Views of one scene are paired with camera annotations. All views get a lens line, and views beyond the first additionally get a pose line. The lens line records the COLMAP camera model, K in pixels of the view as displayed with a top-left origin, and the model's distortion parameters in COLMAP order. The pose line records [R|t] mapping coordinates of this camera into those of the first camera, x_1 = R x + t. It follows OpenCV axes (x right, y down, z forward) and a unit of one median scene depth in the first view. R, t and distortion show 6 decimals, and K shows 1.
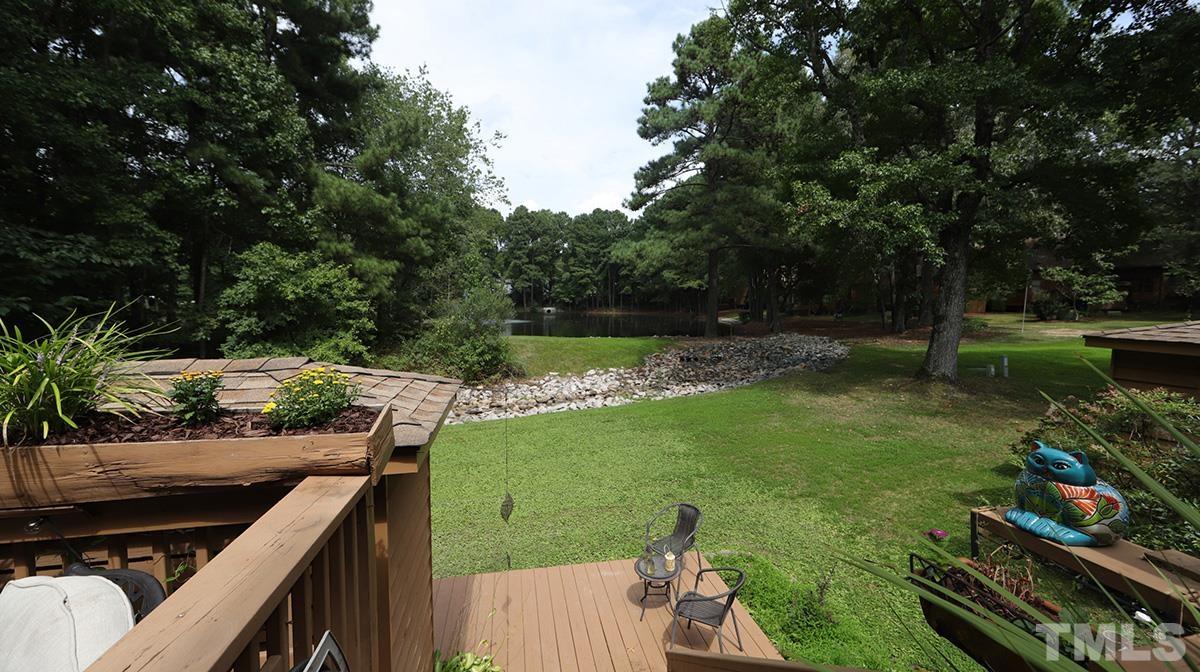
lens RADIAL K [[471.1, 0, 599.3], [0, 471.1, 337.2], [0, 0, 1]] dist [-0.000910, 0.000541]
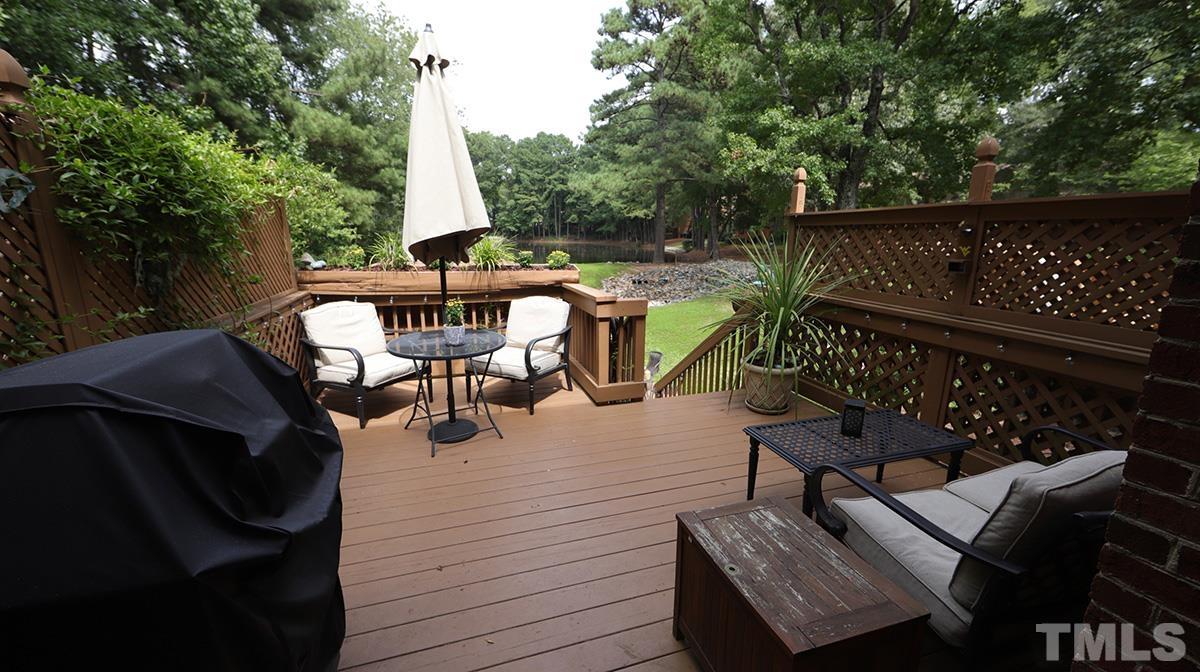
lens RADIAL K [[471.1, 0, 599.7], [0, 471.1, 336.7], [0, 0, 1]] dist [-0.000910, 0.000541]
pose [[0.992976, -0.022858, 0.116085, -0.037759], [0.005708, 0.989273, 0.145966, 0.009407], [-0.118177, -0.144278, 0.982455, -0.117118]]
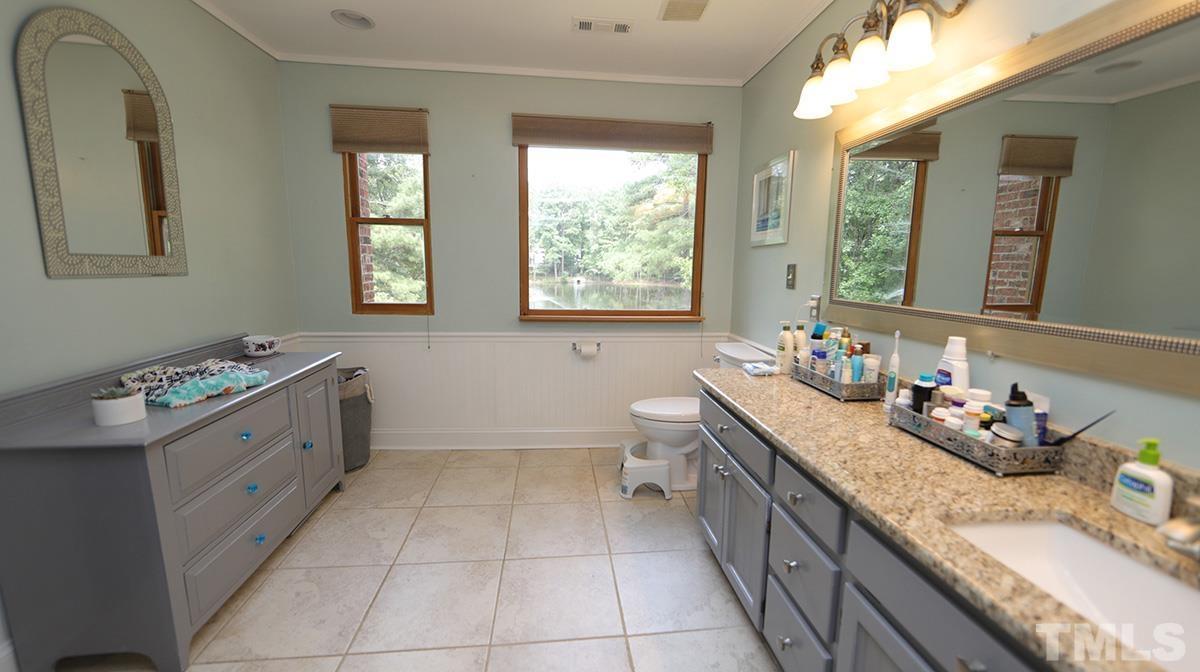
lens RADIAL K [[471.1, 0, 601.4], [0, 471.1, 335.7], [0, 0, 1]] dist [-0.000910, 0.000541]
pose [[0.997000, 0.023058, -0.073890, 0.130934], [-0.017504, 0.997033, 0.074953, -0.083574], [0.075399, -0.073435, 0.994446, -0.220423]]
